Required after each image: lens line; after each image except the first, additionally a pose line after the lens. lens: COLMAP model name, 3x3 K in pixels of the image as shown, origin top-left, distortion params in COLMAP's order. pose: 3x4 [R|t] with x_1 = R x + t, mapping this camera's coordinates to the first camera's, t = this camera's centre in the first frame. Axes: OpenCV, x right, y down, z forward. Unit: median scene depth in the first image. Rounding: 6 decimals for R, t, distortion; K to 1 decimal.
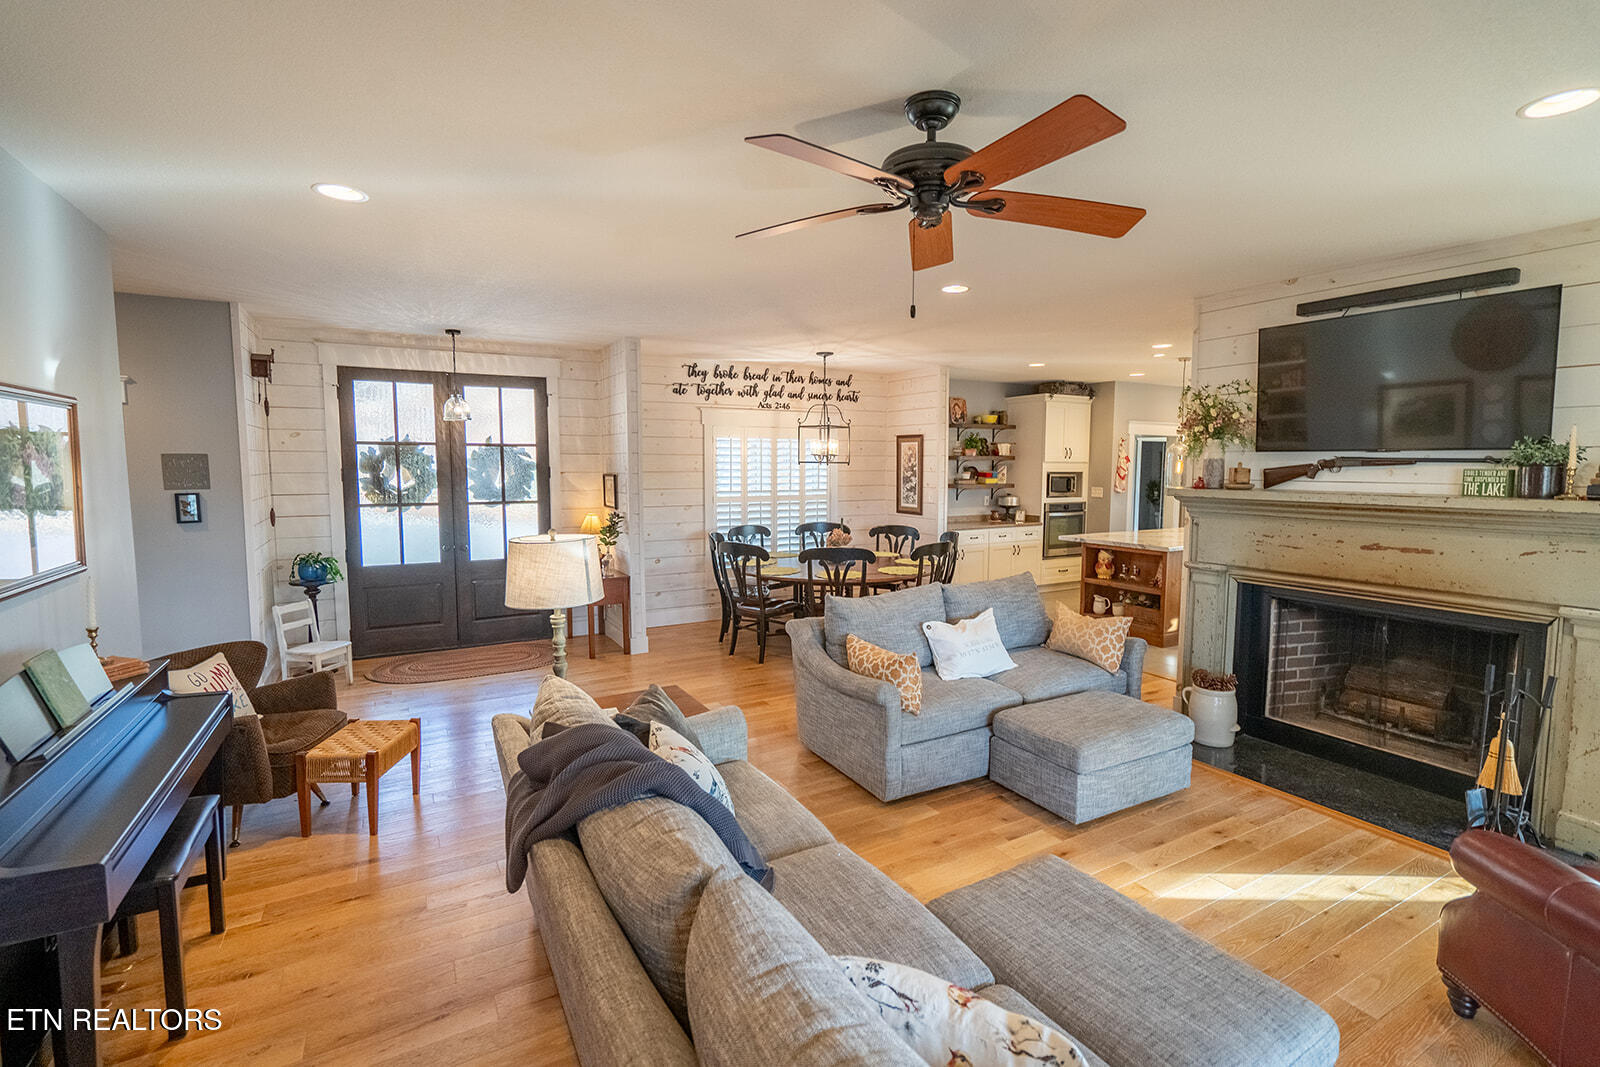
lens RADIAL K [[723.1, 0, 801.2], [0, 723.1, 525.7], [0, 0, 1]] dist [-0.010088, 0.008958]
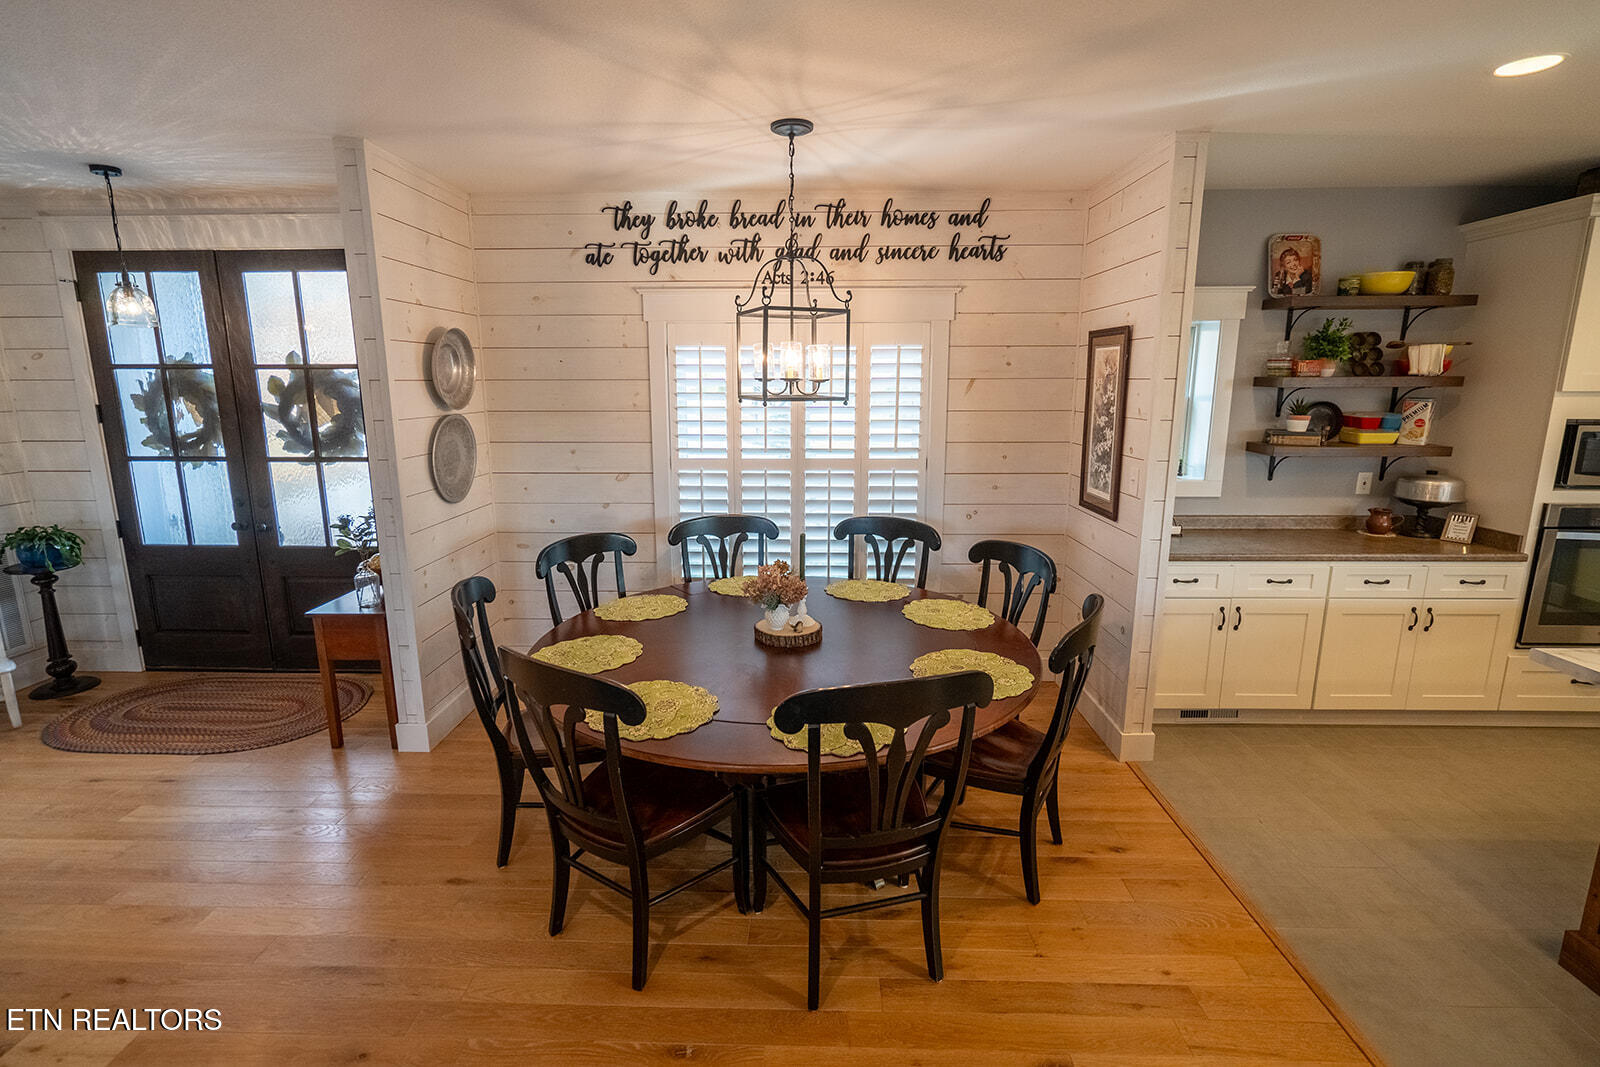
lens RADIAL K [[723.1, 0, 801.2], [0, 723.1, 525.7], [0, 0, 1]] dist [-0.010088, 0.008958]
pose [[0.853987, 0.099277, -0.510735, 0.231944], [-0.042061, 0.991587, 0.122416, -0.057444], [0.518591, -0.083059, 0.850978, 0.558721]]
